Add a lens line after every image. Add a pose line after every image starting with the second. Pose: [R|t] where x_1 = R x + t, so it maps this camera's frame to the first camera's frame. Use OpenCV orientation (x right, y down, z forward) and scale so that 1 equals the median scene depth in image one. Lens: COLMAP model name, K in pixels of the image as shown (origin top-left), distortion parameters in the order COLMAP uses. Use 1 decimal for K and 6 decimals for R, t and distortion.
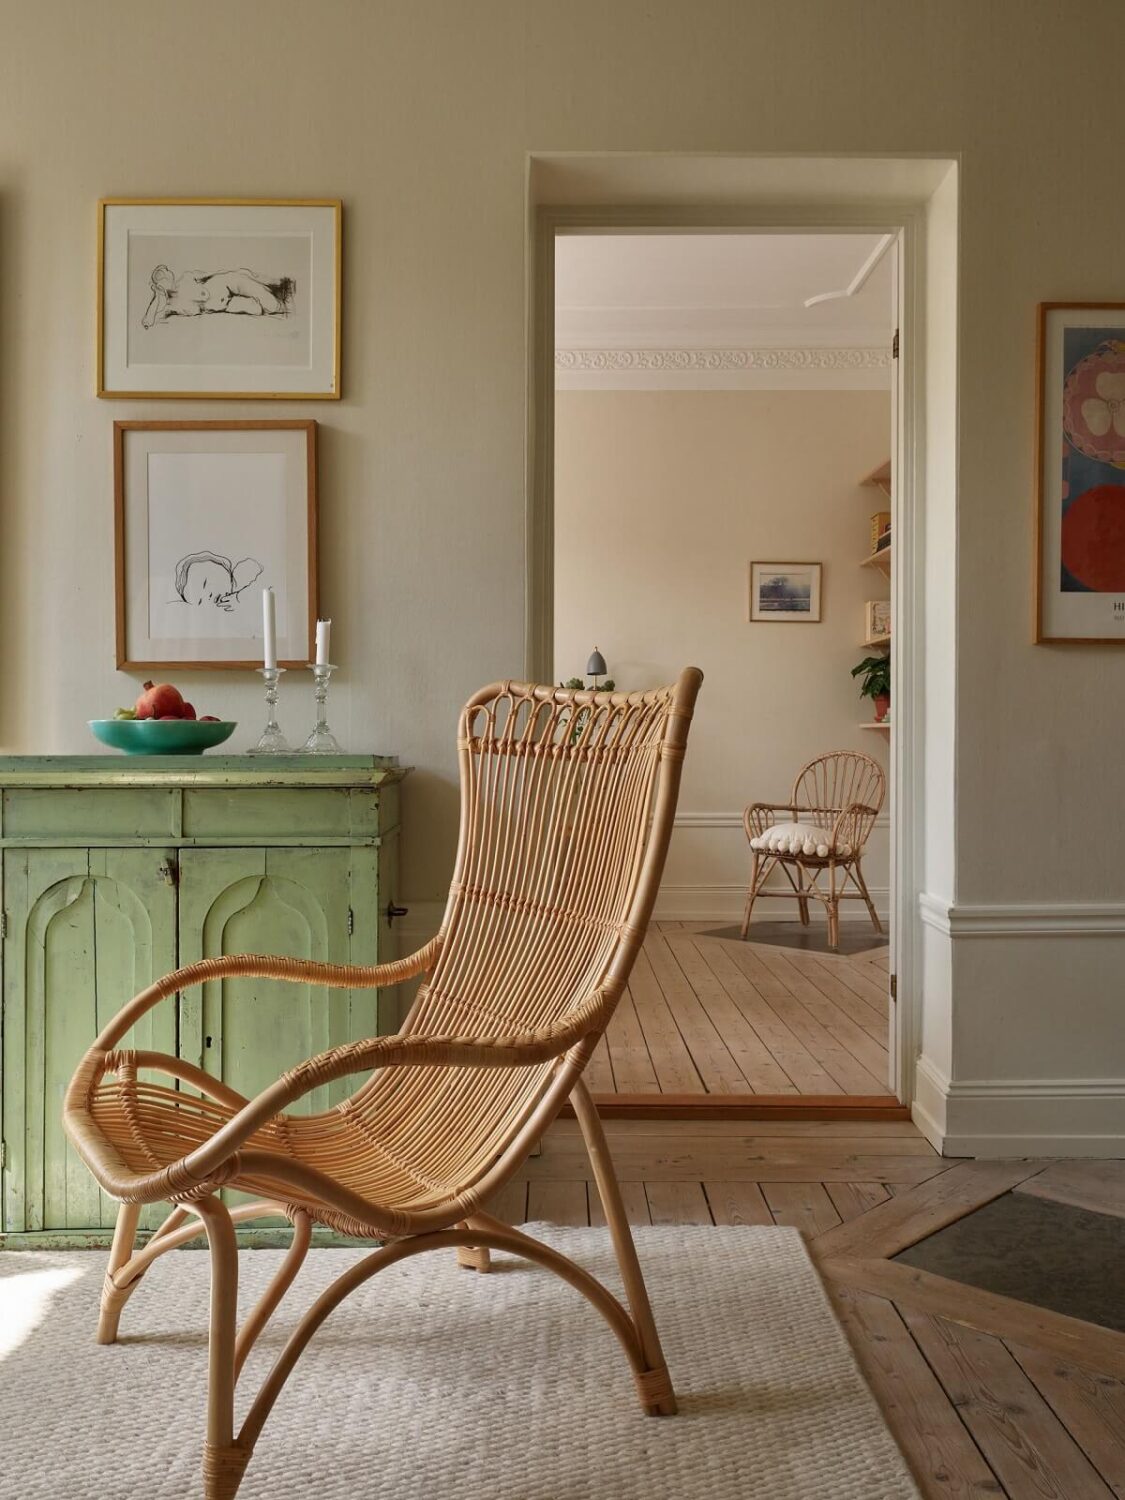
lens RADIAL K [[1300.1, 0, 562.5], [0, 1300.1, 750.0], [0, 0, 1]] dist [-0.006938, -0.005870]
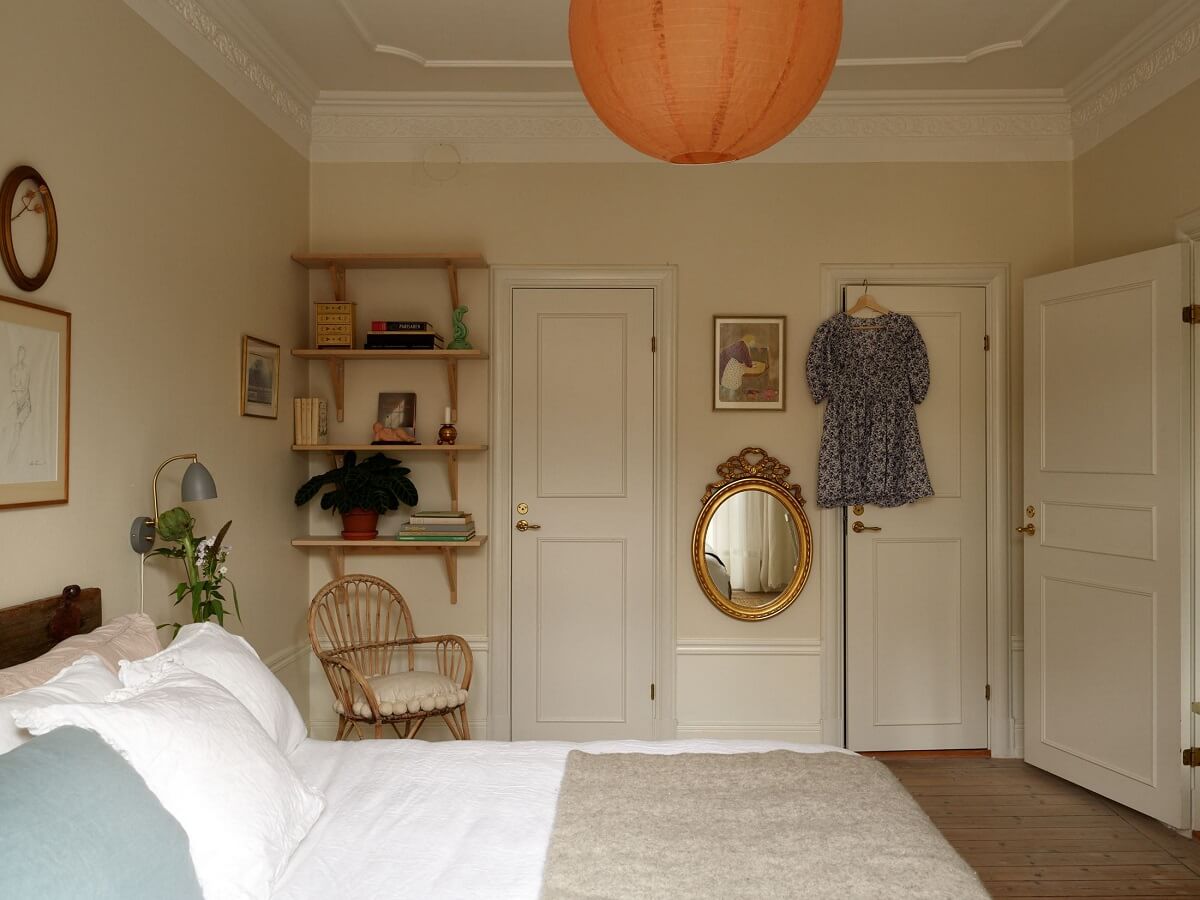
lens RADIAL K [[1029.0, 0, 598.9], [0, 1029.0, 438.4], [0, 0, 1]] dist [0.004822, -0.022506]
pose [[0.013966, 0.006516, 0.999881, -0.441466], [-0.000984, 0.999978, -0.006503, -0.082325], [-0.999902, -0.000893, 0.013973, 0.789210]]
